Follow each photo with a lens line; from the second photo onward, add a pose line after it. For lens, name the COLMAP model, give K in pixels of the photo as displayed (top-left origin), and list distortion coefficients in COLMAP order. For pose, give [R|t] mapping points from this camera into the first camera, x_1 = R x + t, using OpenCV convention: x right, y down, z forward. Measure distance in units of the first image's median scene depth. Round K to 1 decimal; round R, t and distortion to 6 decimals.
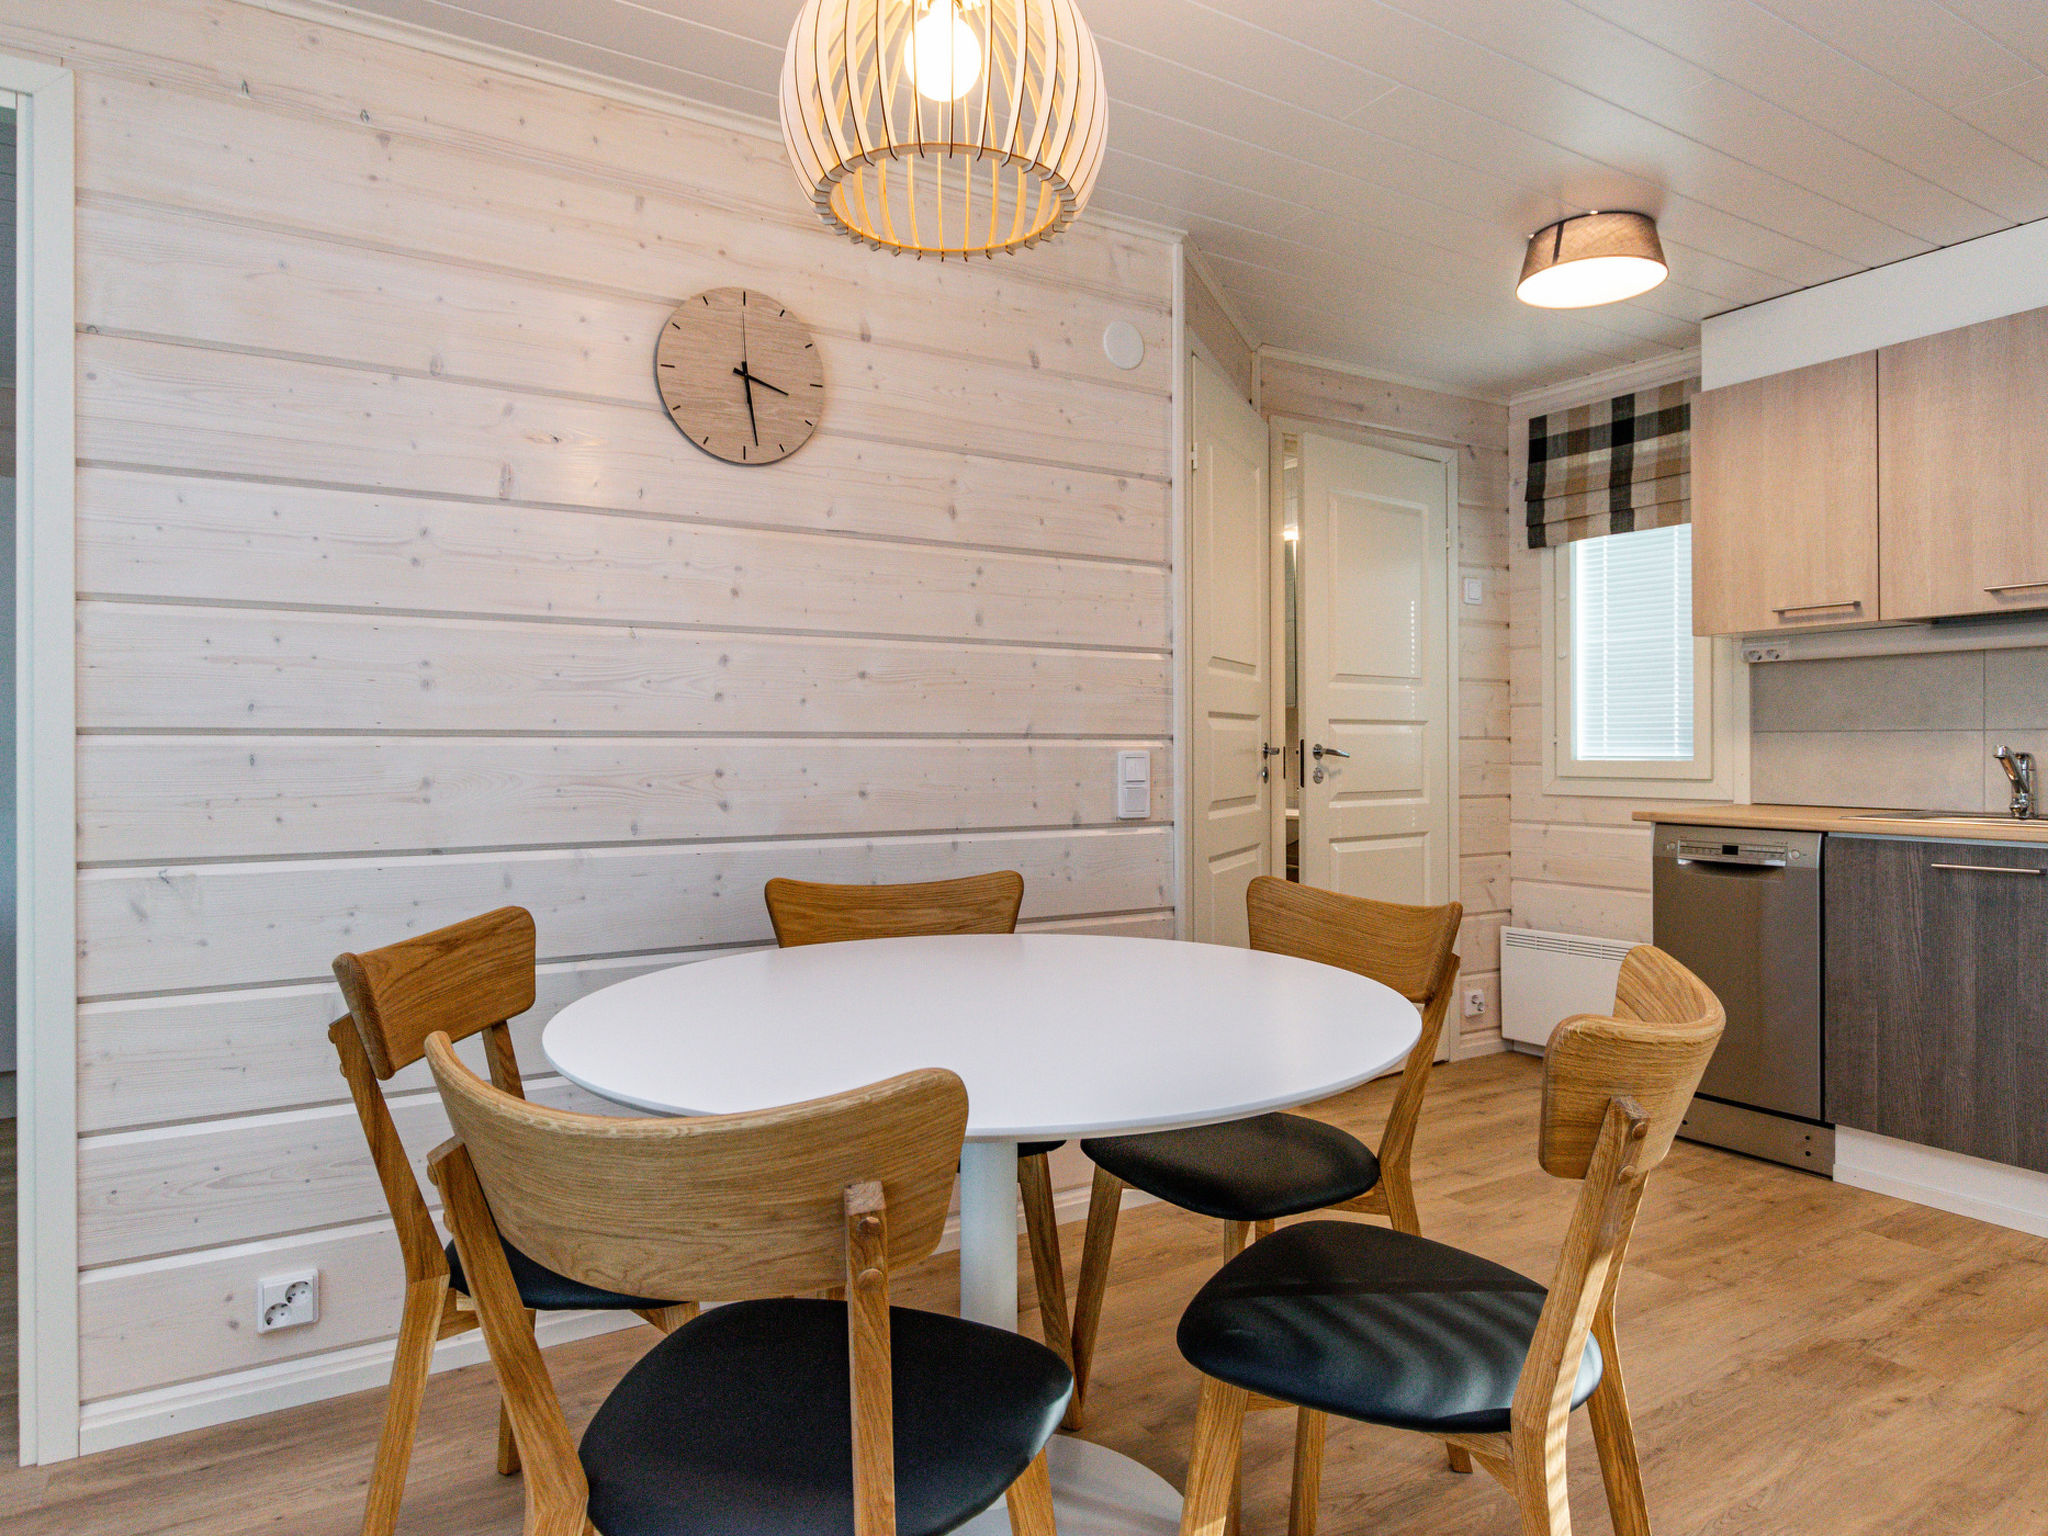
lens RADIAL K [[1257.5, 0, 1026.9], [0, 1257.5, 752.1], [0, 0, 1]] dist [0.002661, -0.001414]
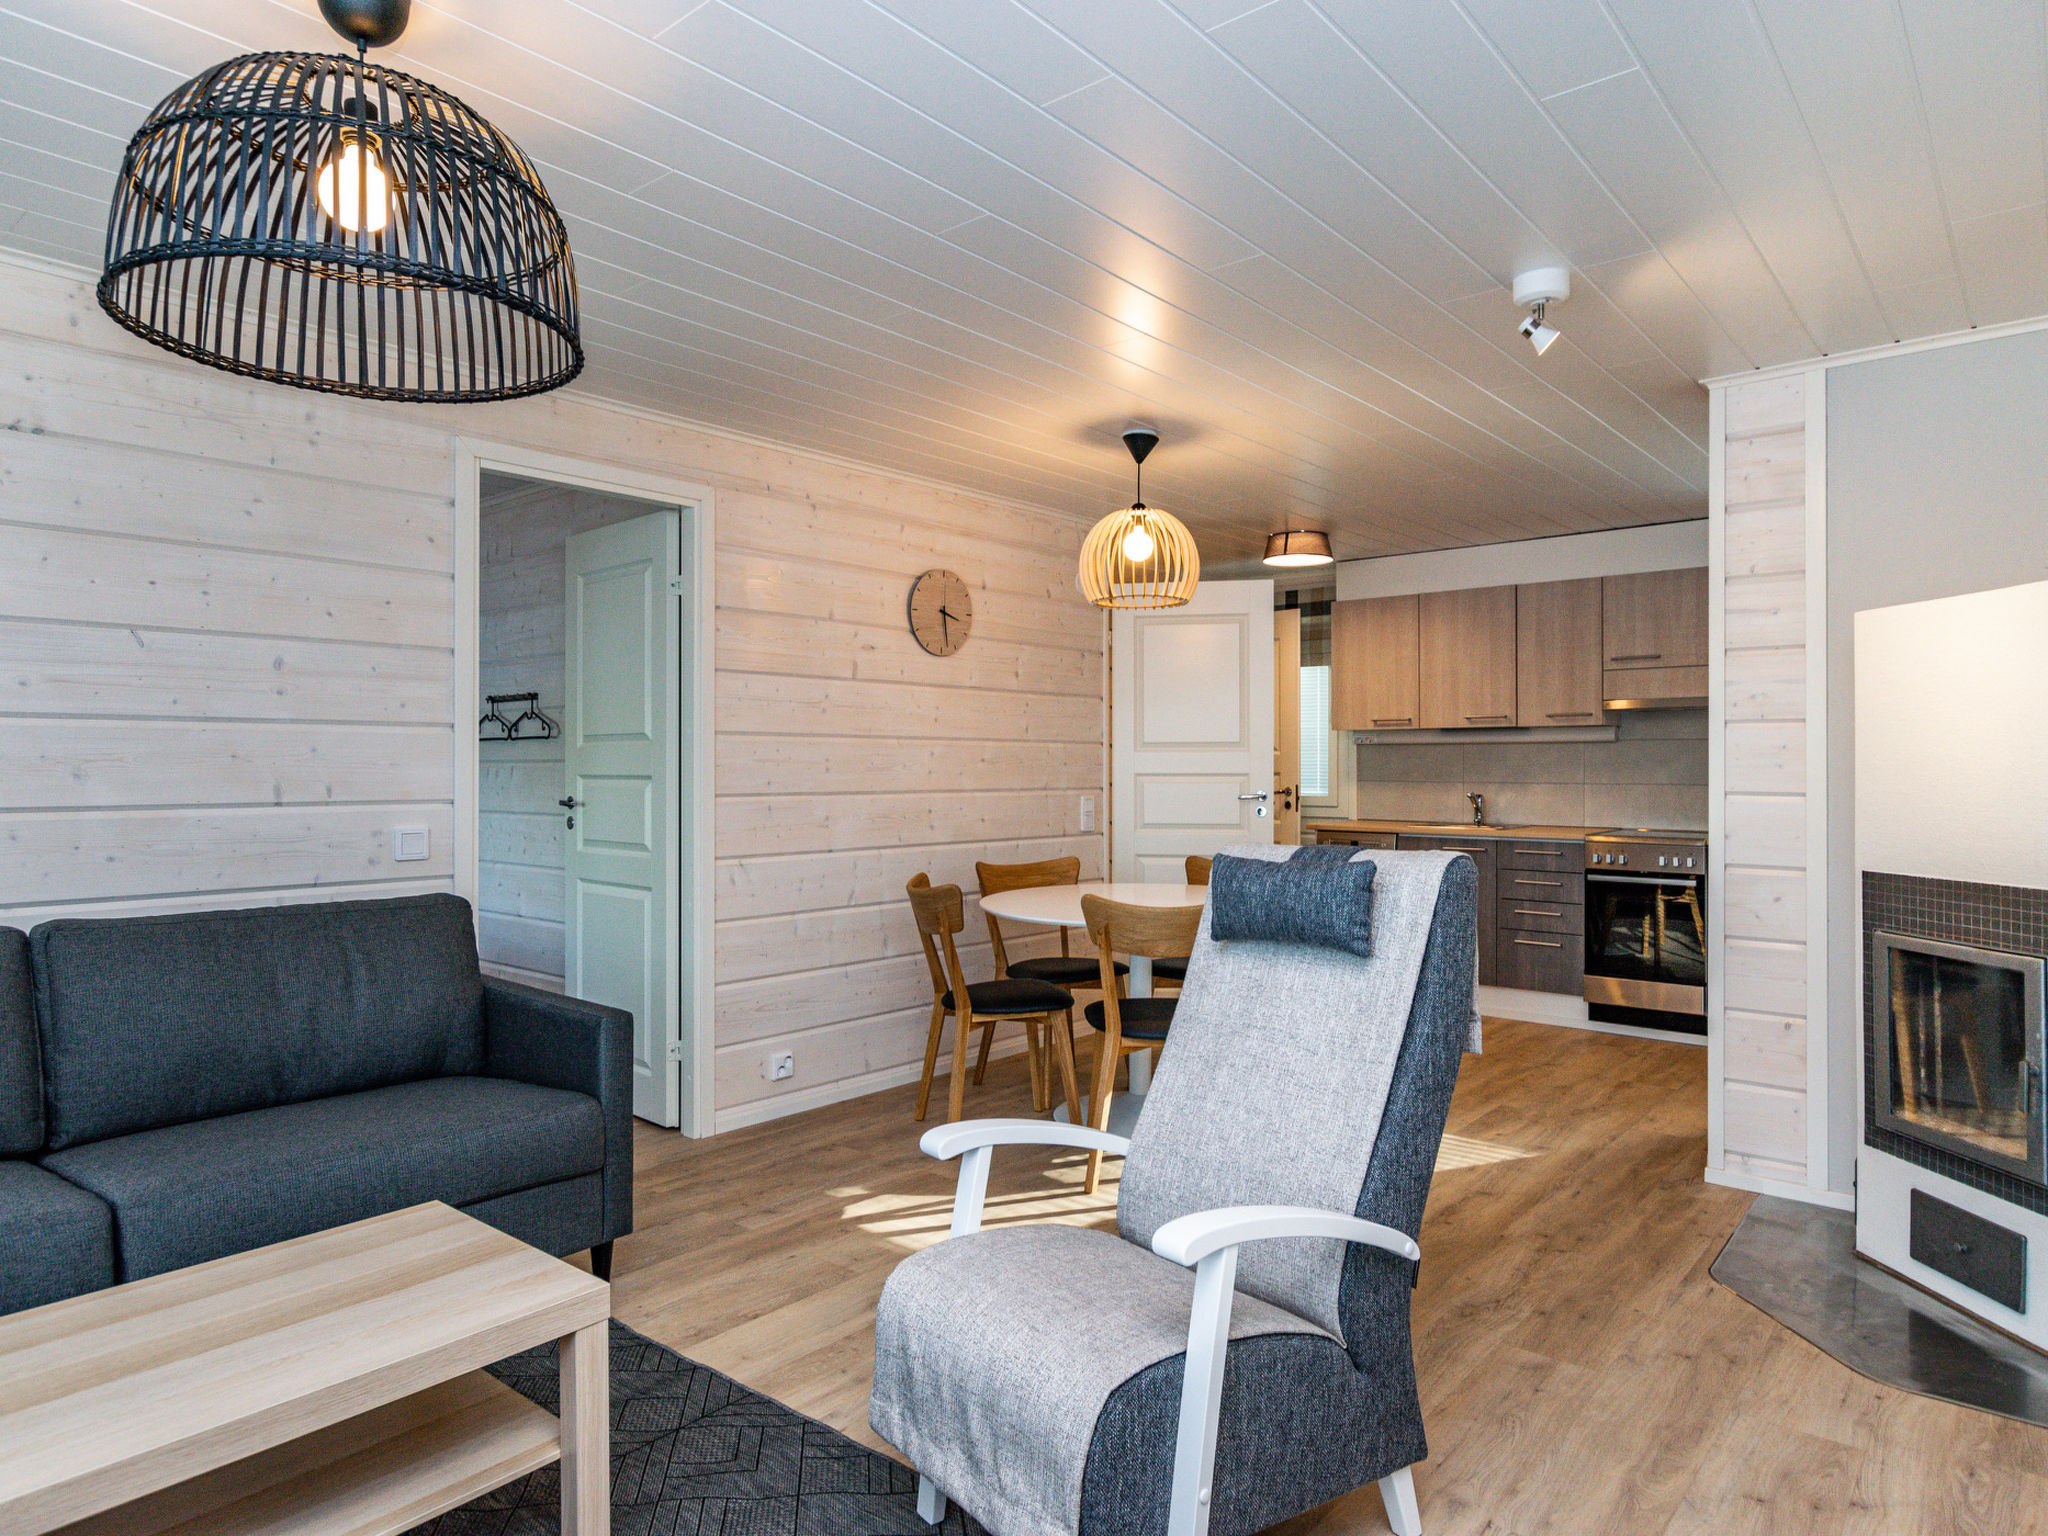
lens RADIAL K [[1257.5, 0, 1015.1], [0, 1257.5, 769.0], [0, 0, 1]] dist [0.002661, -0.001414]
pose [[0.951864, 0.001817, 0.306515, -0.721611], [-0.001809, 0.999998, -0.000311, -0.048728], [-0.306515, -0.000258, 0.951866, -0.932222]]
